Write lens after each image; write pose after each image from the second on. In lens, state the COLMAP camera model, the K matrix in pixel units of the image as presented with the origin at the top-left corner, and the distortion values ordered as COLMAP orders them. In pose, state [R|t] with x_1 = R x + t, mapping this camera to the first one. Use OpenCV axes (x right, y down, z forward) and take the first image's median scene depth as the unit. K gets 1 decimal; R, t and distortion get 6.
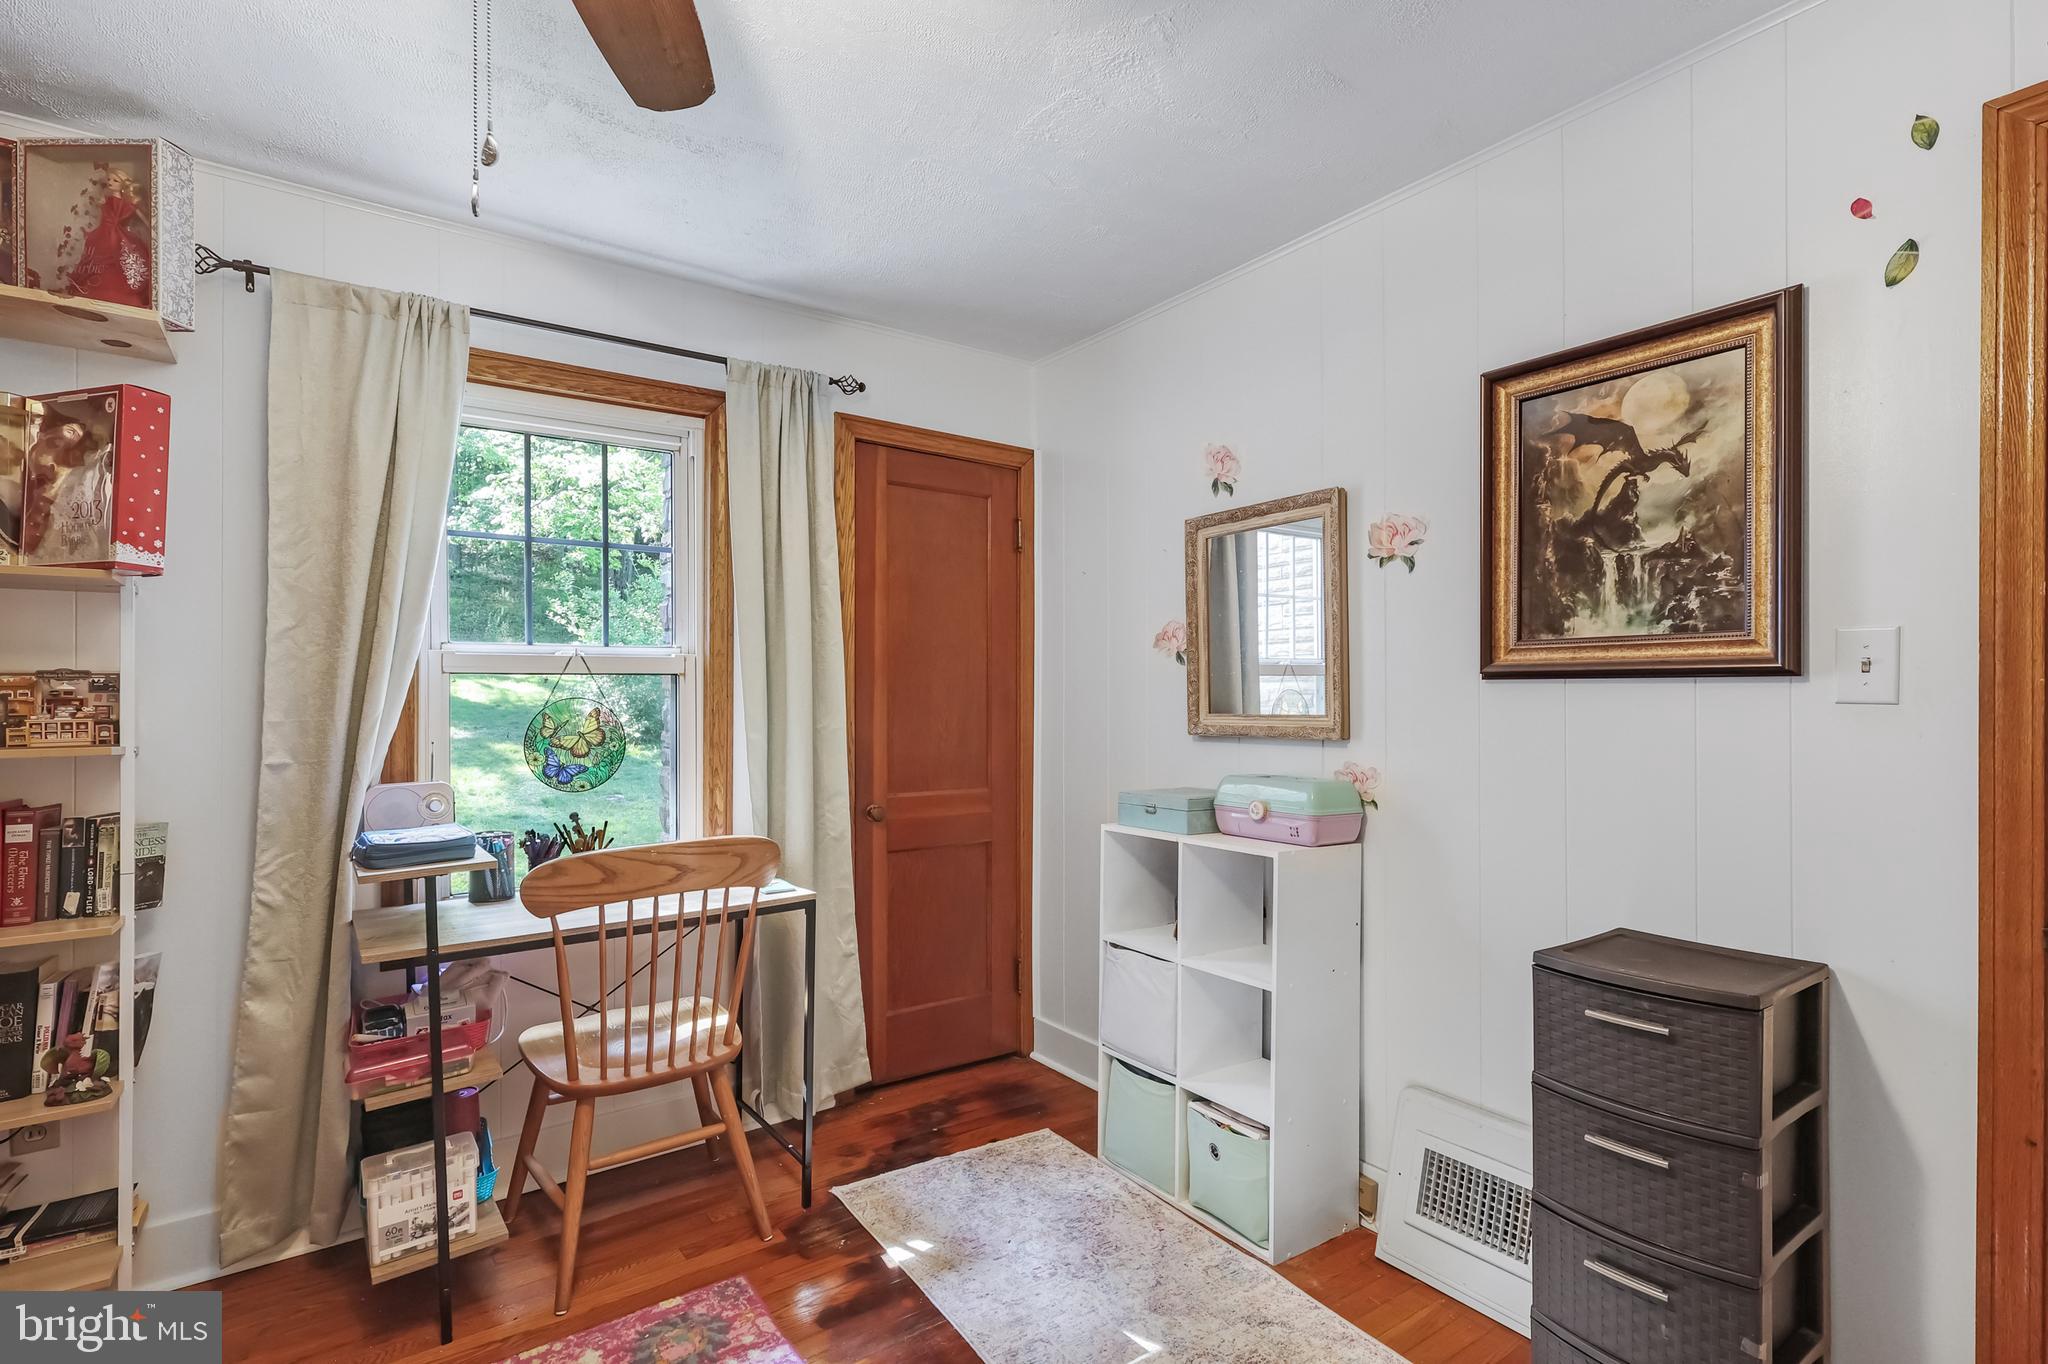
lens RADIAL K [[957.1, 0, 1026.0], [0, 957.1, 698.5], [0, 0, 1]] dist [0.000613, 0.000027]
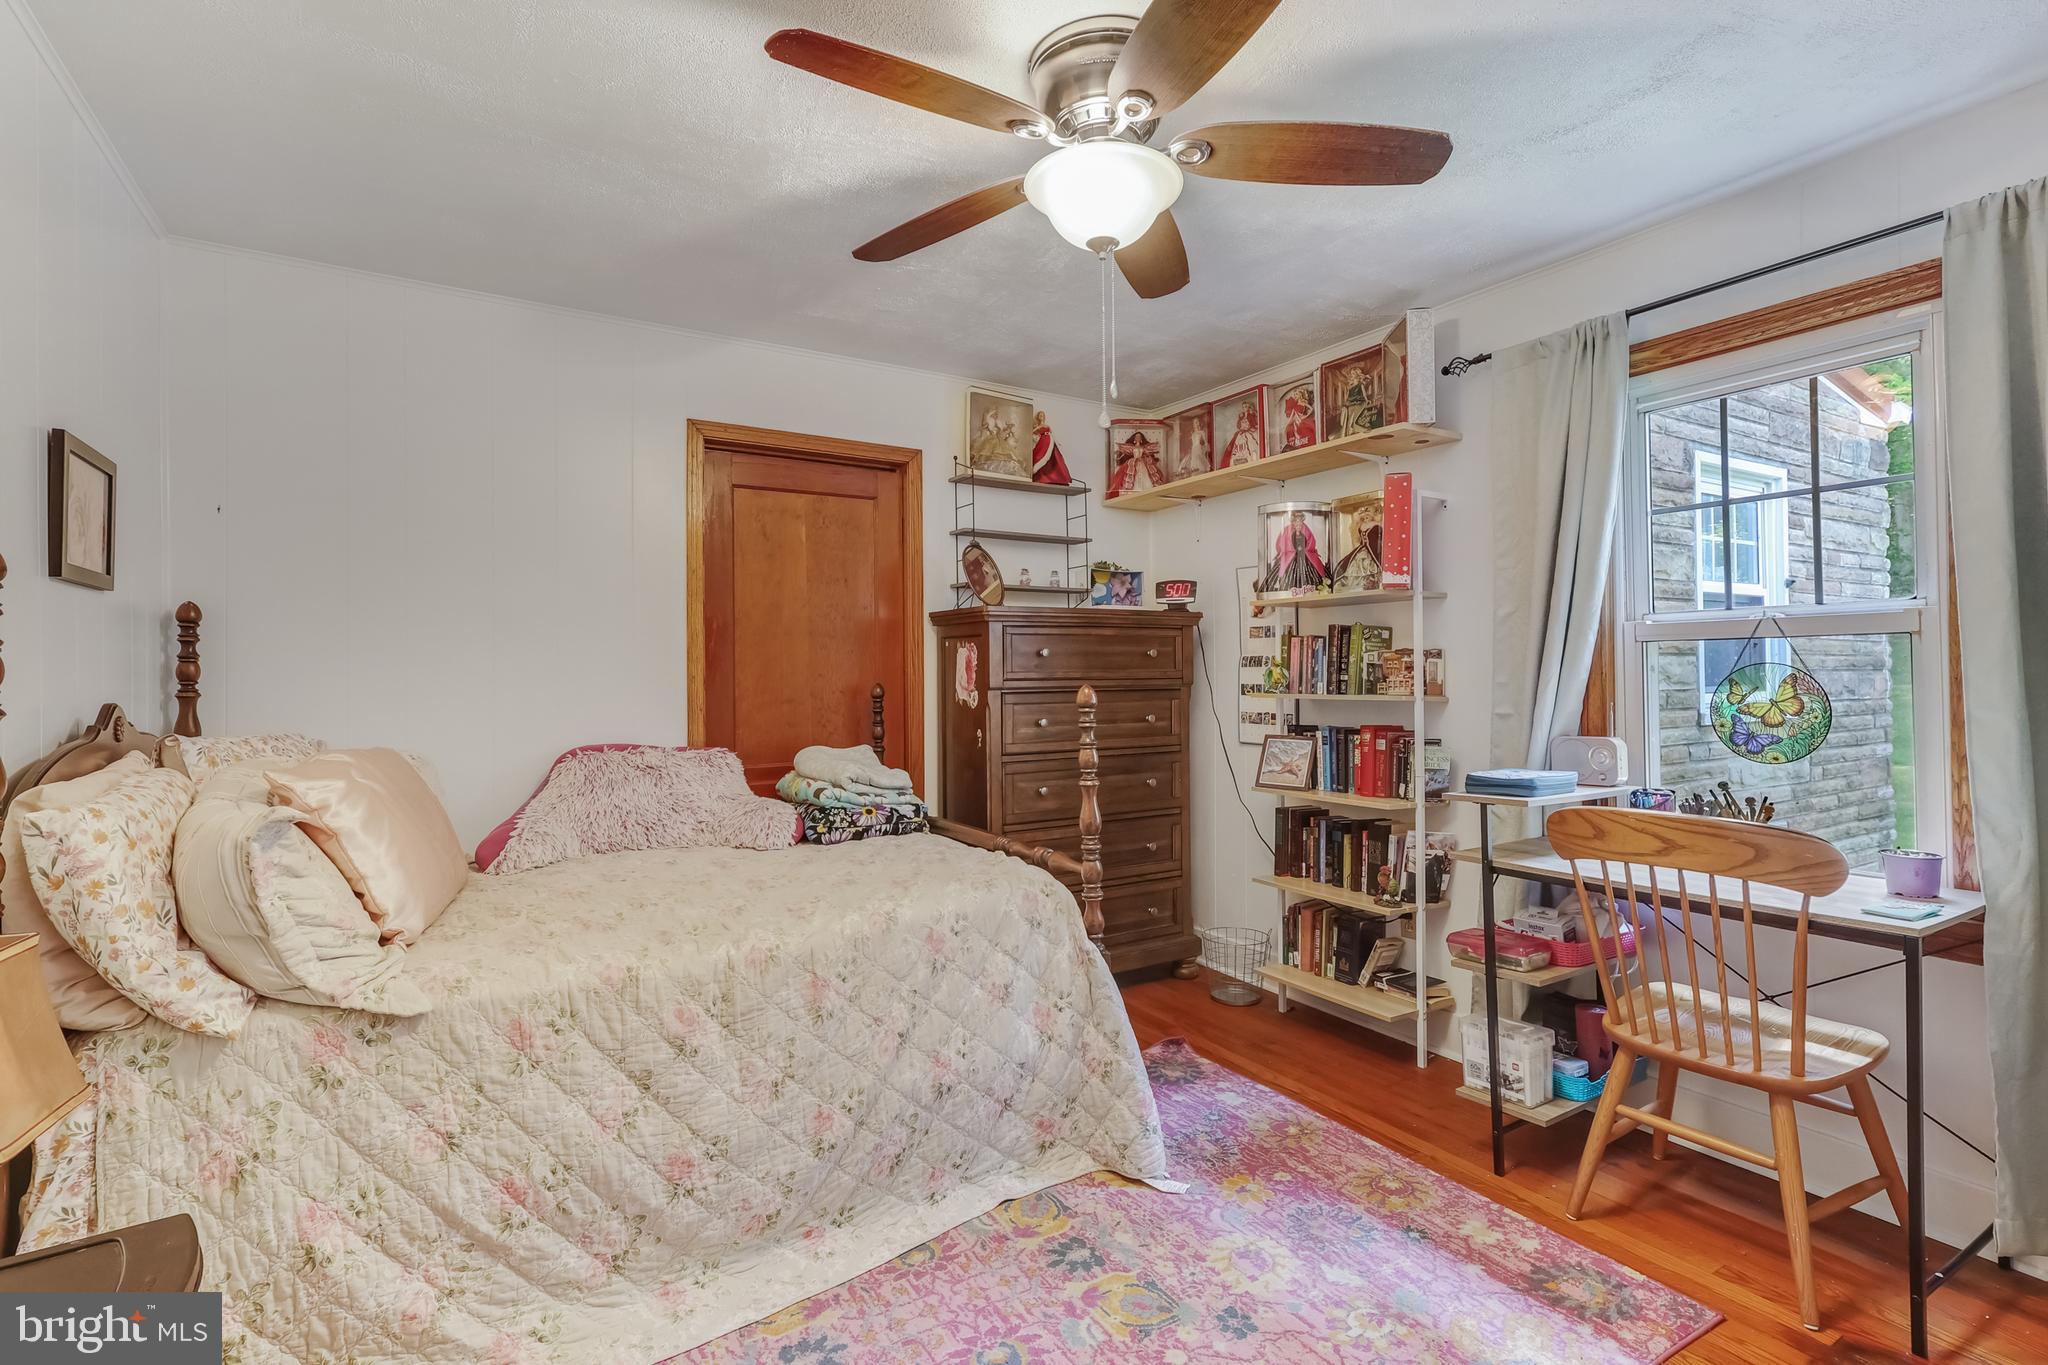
lens RADIAL K [[957.1, 0, 1024.7], [0, 957.1, 666.2], [0, 0, 1]] dist [0.000613, 0.000027]
pose [[-0.070693, -0.002674, -0.997495, 0.601999], [0.006881, 0.999971, -0.003169, 0.000658], [0.997474, -0.007087, -0.070672, 0.403624]]
